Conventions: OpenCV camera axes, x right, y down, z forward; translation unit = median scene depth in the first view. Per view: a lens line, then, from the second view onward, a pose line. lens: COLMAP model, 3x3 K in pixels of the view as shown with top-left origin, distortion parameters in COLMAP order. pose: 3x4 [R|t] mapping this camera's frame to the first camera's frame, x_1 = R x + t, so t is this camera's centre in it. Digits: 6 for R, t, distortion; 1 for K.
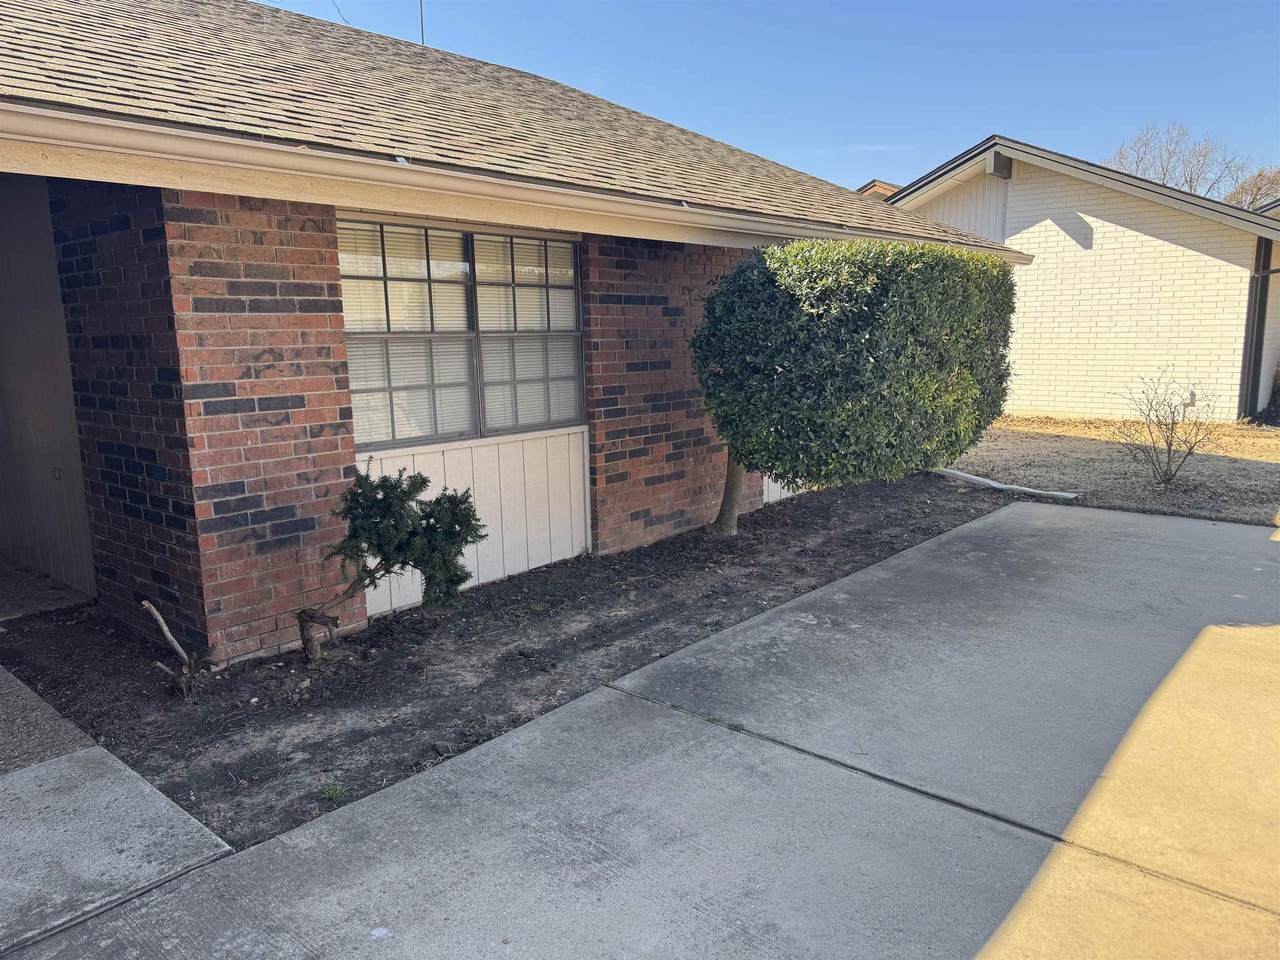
lens RADIAL K [[907.8, 0, 640.0], [0, 907.8, 480.0], [0, 0, 1]] dist [0.079284, -0.079163]
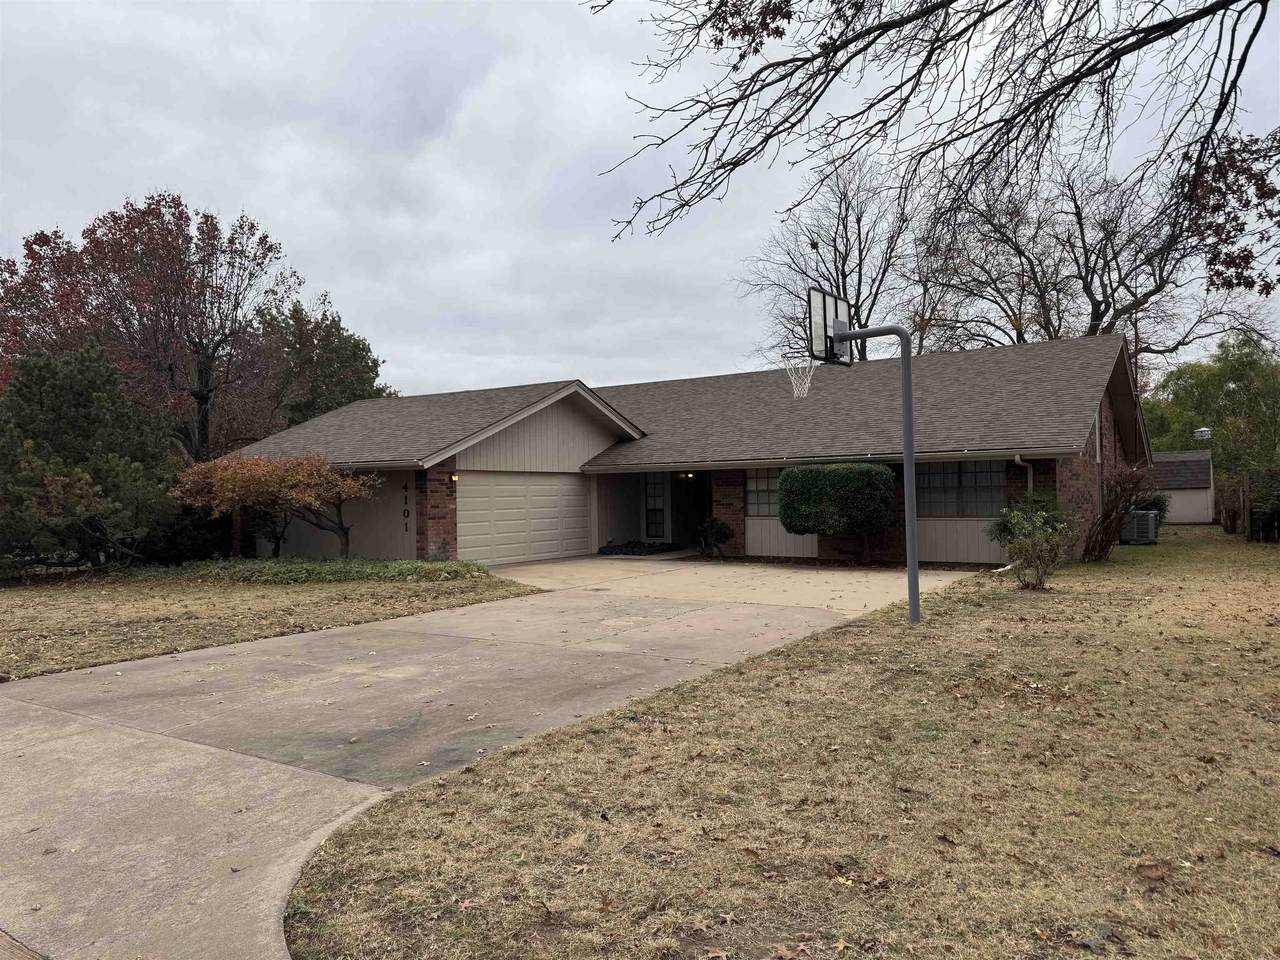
lens RADIAL K [[907.8, 0, 640.0], [0, 907.8, 480.0], [0, 0, 1]] dist [0.079284, -0.079163]
pose [[0.140829, 0.001801, -0.990032, 4.438756], [-0.150306, 0.988446, -0.019583, -0.048090], [0.978558, 0.151566, 0.139473, -0.163859]]
